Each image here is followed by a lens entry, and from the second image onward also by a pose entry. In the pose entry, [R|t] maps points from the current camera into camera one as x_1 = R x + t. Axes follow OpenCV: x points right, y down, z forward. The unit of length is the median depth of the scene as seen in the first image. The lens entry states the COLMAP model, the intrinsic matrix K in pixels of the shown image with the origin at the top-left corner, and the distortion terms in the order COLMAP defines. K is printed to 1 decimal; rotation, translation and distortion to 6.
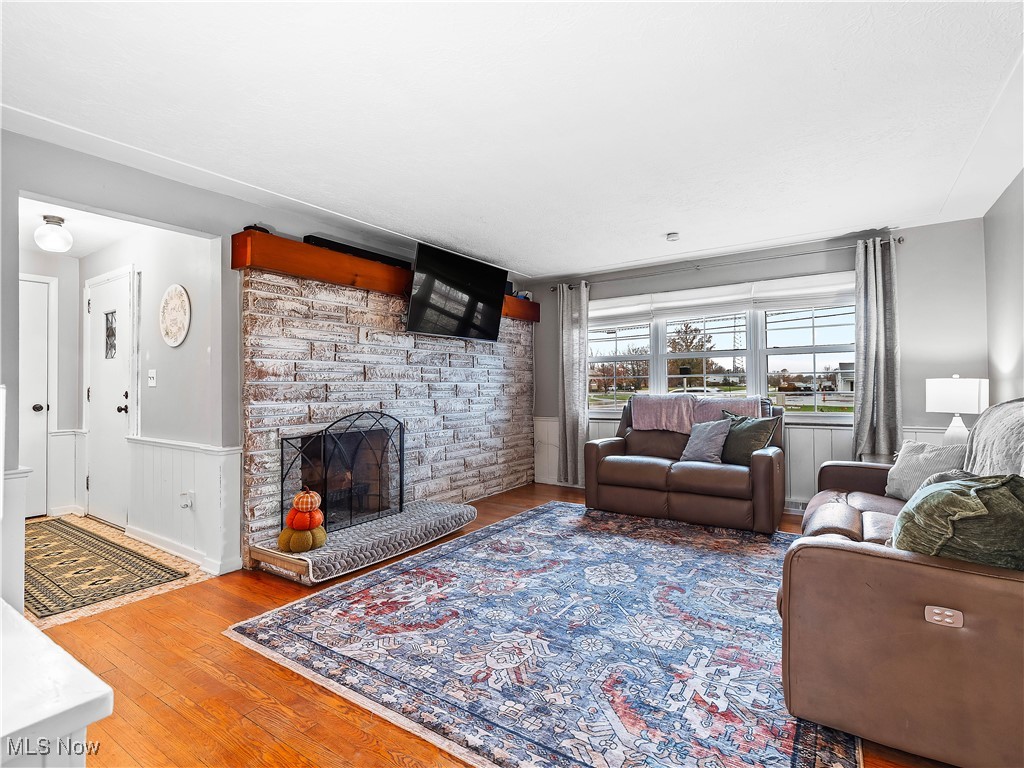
lens RADIAL K [[518.4, 0, 514.1], [0, 518.4, 381.2], [0, 0, 1]] dist [0.018539, 0.000393]
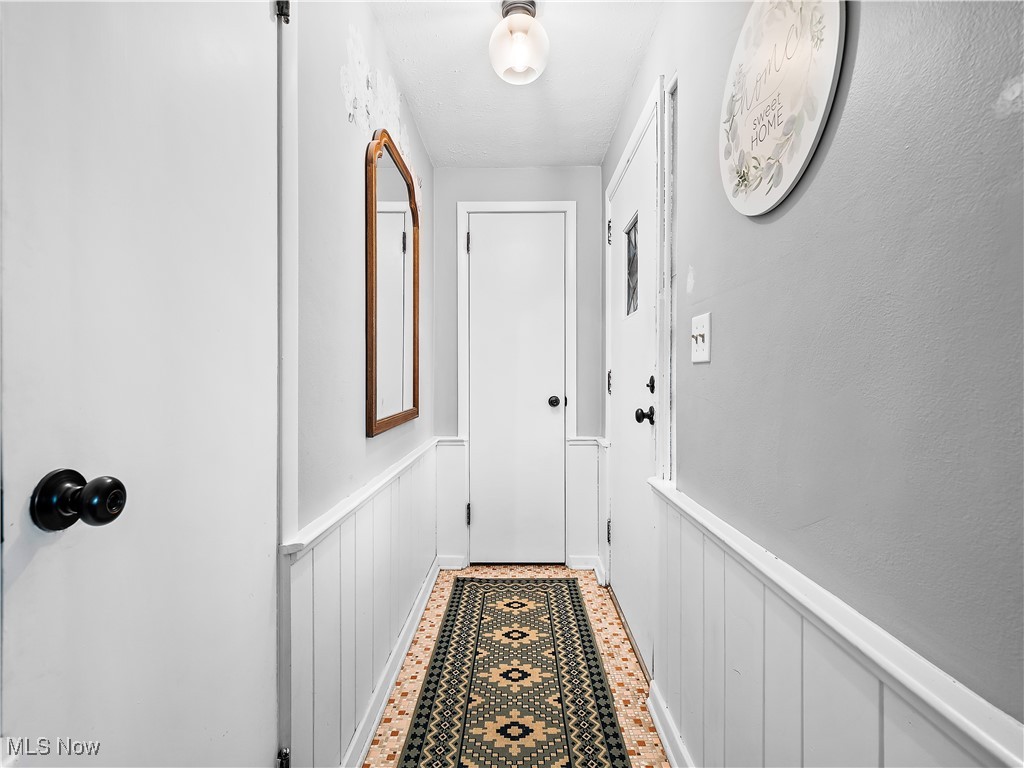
lens RADIAL K [[518.4, 0, 512.8], [0, 518.4, 379.0], [0, 0, 1]] dist [0.018539, 0.000393]
pose [[0.574107, 0.002839, -0.818776, -0.413598], [0.013540, 0.999824, 0.012961, 0.013586], [0.818668, -0.018528, 0.573967, 0.602322]]
